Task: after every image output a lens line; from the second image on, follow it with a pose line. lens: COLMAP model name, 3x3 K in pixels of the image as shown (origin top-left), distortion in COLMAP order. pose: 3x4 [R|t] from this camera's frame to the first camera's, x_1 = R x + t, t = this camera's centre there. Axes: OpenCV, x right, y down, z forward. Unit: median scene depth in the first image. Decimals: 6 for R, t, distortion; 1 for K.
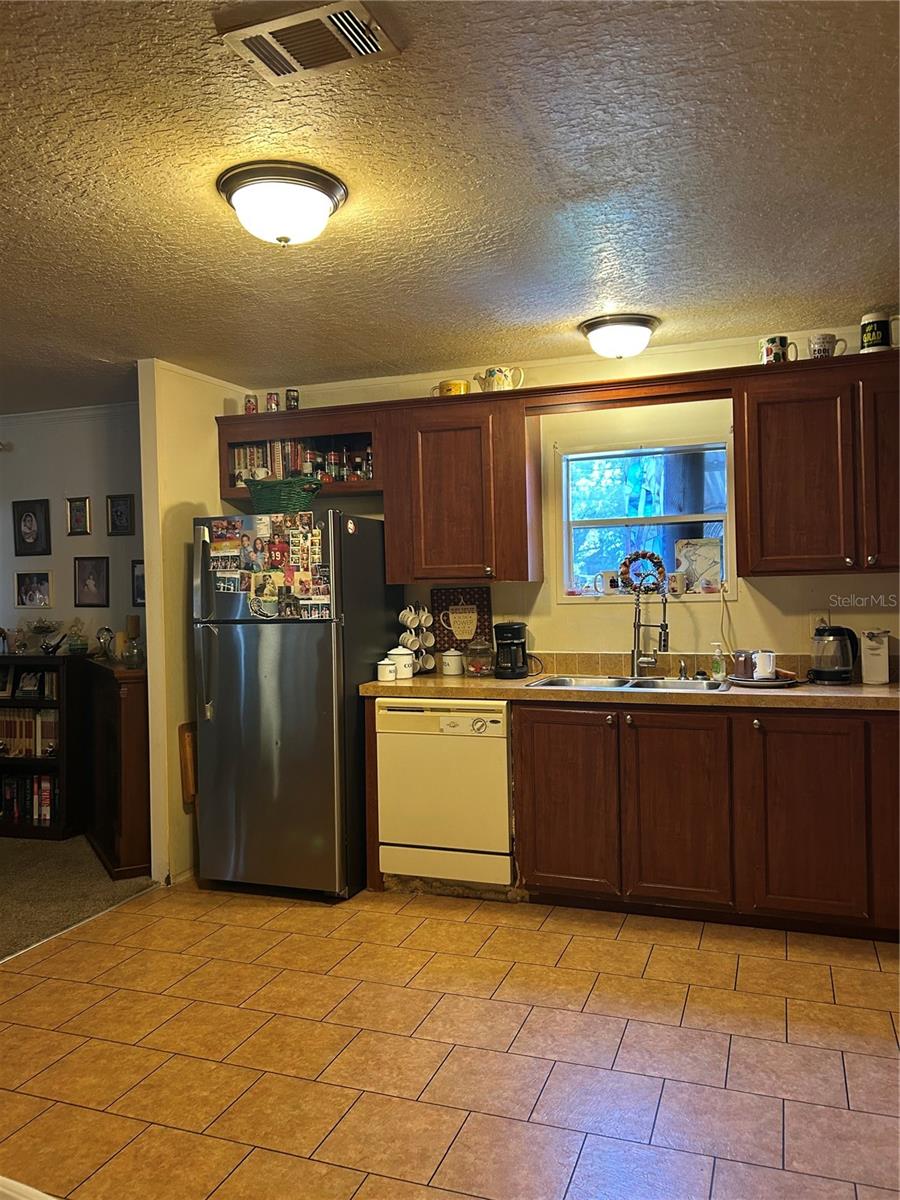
lens RADIAL K [[900.7, 0, 453.6], [0, 900.7, 587.8], [0, 0, 1]] dist [0.032384, -0.017218]
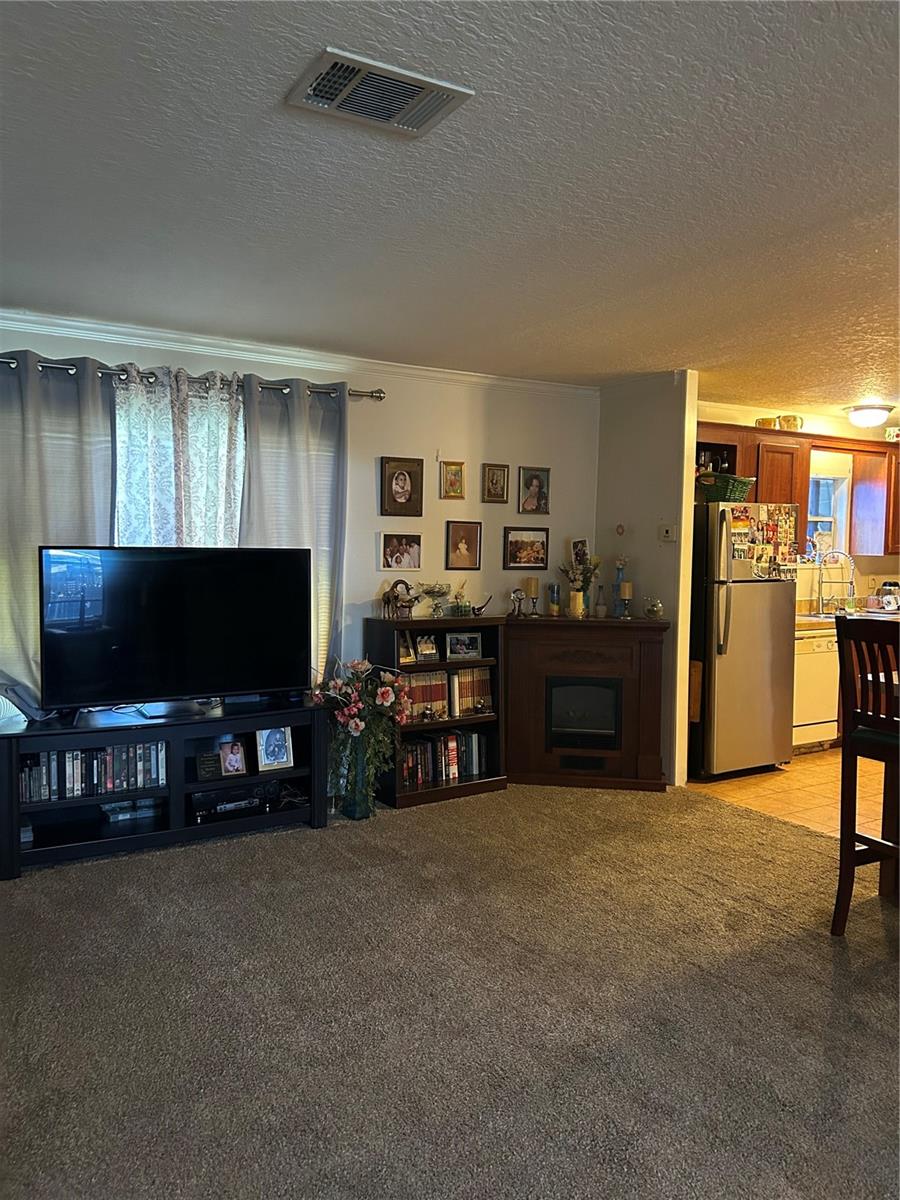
lens RADIAL K [[900.7, 0, 437.2], [0, 900.7, 600.5], [0, 0, 1]] dist [0.032384, -0.017218]
pose [[0.643518, -0.020650, 0.765152, -1.617516], [-0.018501, 0.998924, 0.042519, 0.017338], [-0.765207, -0.041518, 0.642444, 0.486996]]
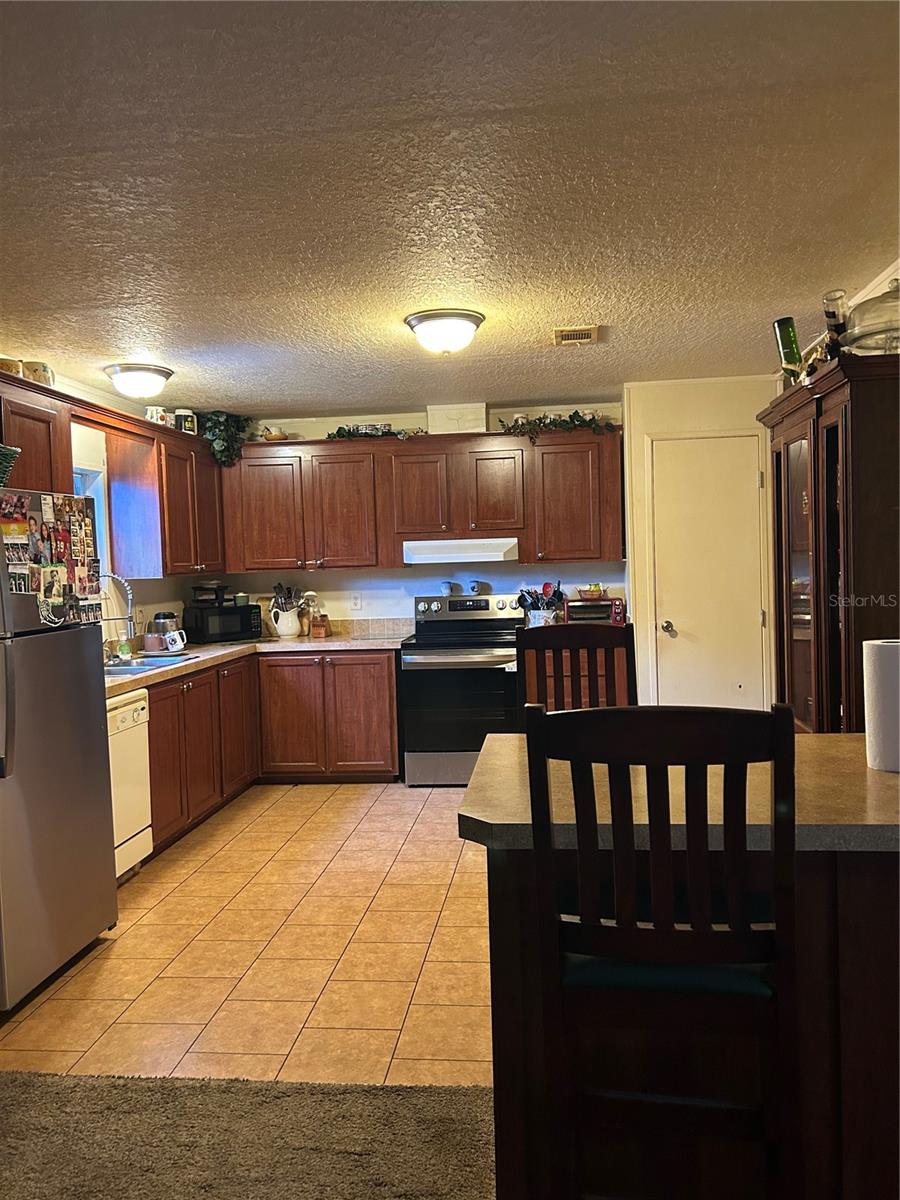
lens RADIAL K [[900.7, 0, 449.9], [0, 900.7, 596.5], [0, 0, 1]] dist [0.032384, -0.017218]
pose [[-0.224200, -0.008549, 0.974506, -1.067317], [0.044980, 0.998805, 0.019111, 0.009250], [-0.973504, 0.048118, -0.223548, 0.845982]]
